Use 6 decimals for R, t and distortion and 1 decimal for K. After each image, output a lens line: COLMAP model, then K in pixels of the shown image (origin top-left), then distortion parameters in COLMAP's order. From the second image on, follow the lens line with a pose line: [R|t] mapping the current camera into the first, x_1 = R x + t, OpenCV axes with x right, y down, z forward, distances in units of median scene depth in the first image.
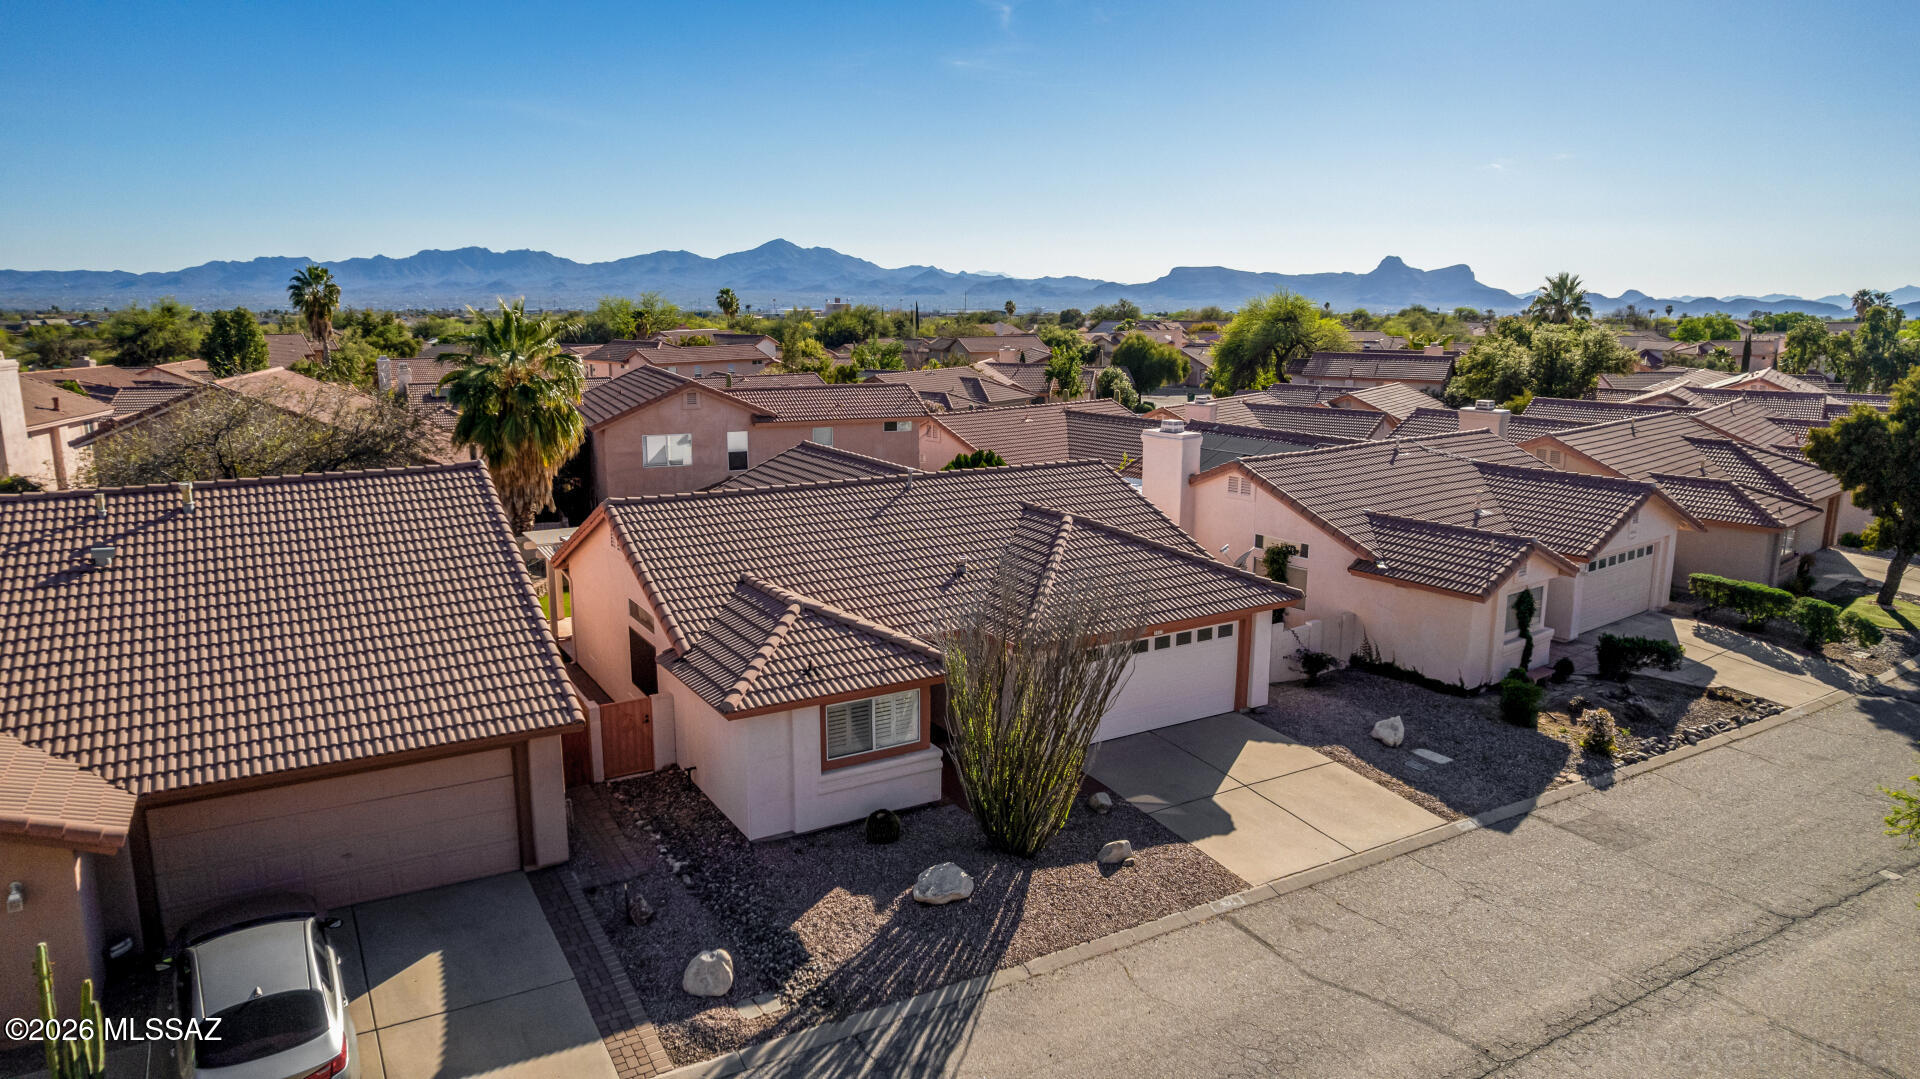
lens RADIAL K [[1223.8, 0, 948.7], [0, 1223.8, 541.2], [0, 0, 1]] dist [-0.053178, 0.020247]
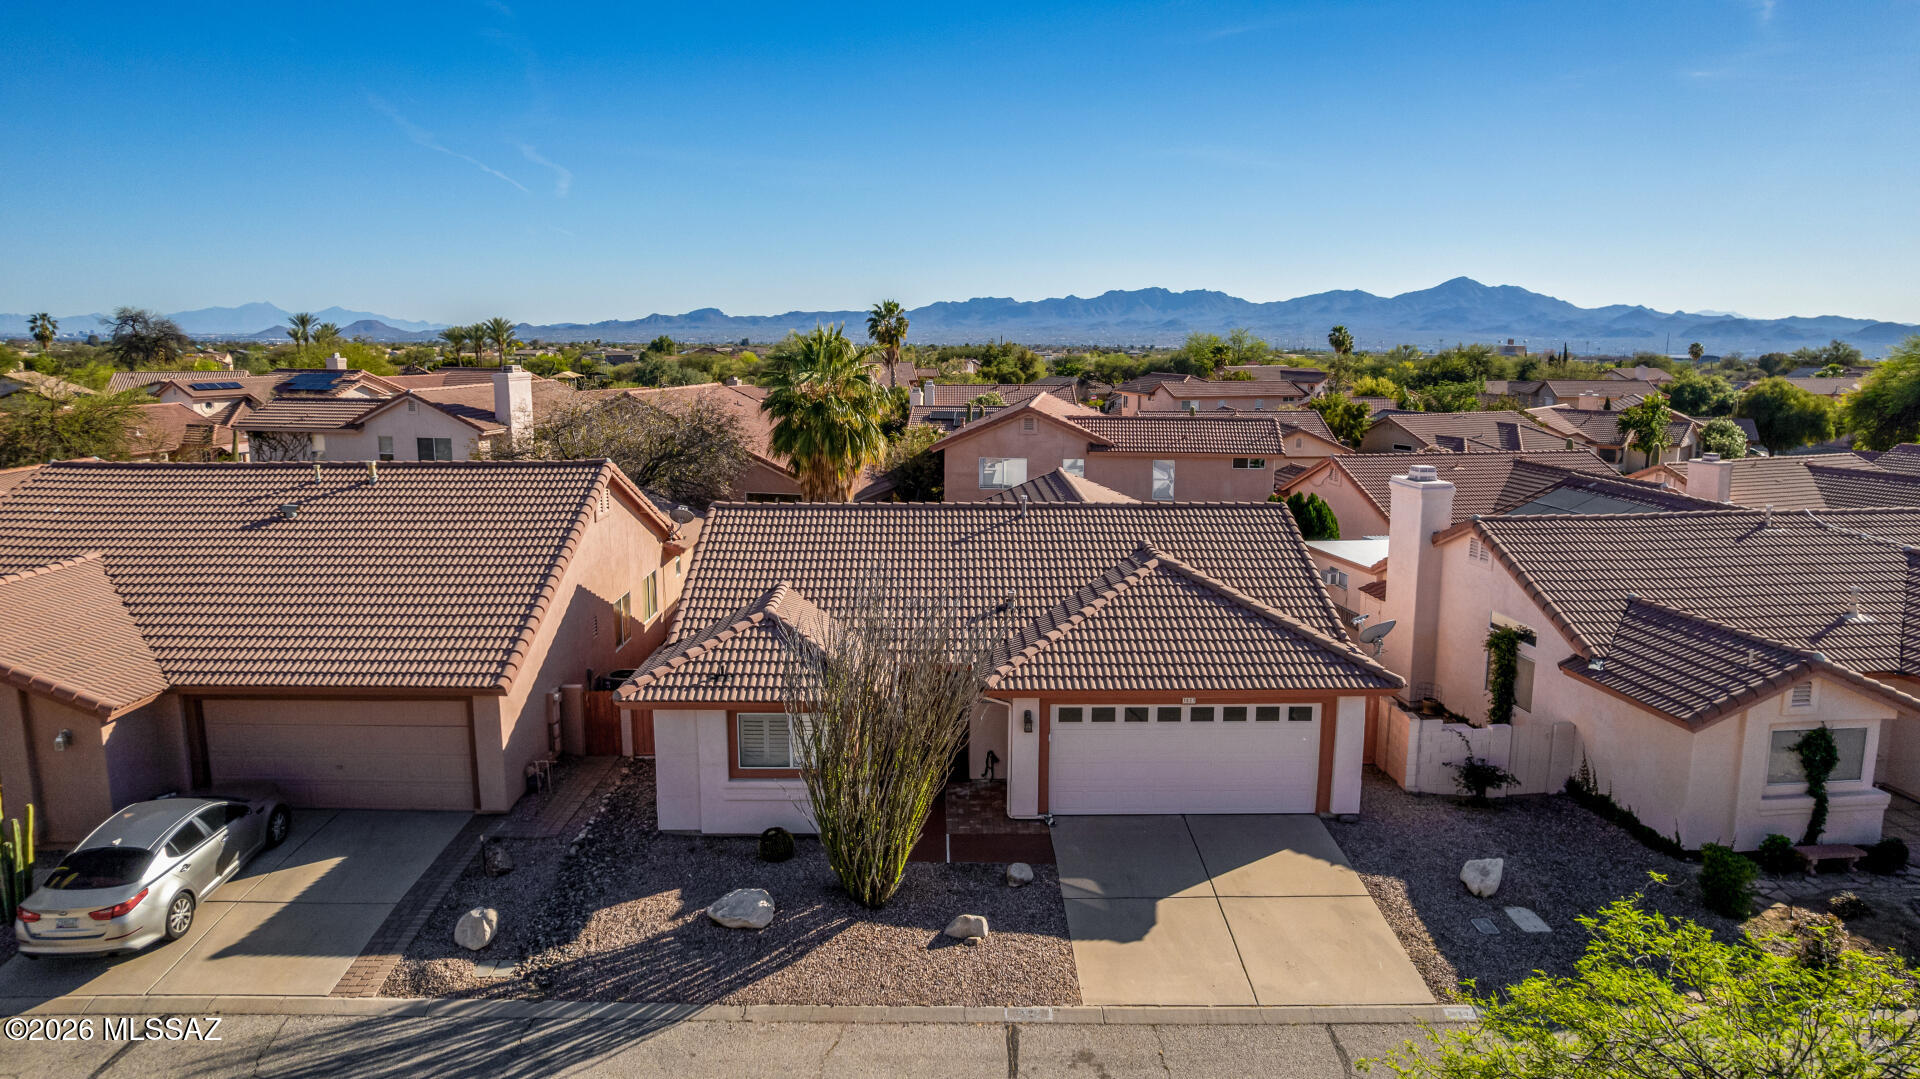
lens RADIAL K [[1223.8, 0, 949.5], [0, 1223.8, 545.3], [0, 0, 1]] dist [-0.053178, 0.020247]
pose [[0.863024, 0.086185, -0.497757, 0.436704], [-0.100142, 0.994972, -0.001351, -0.015649], [0.495138, 0.051012, 0.867316, 0.167068]]
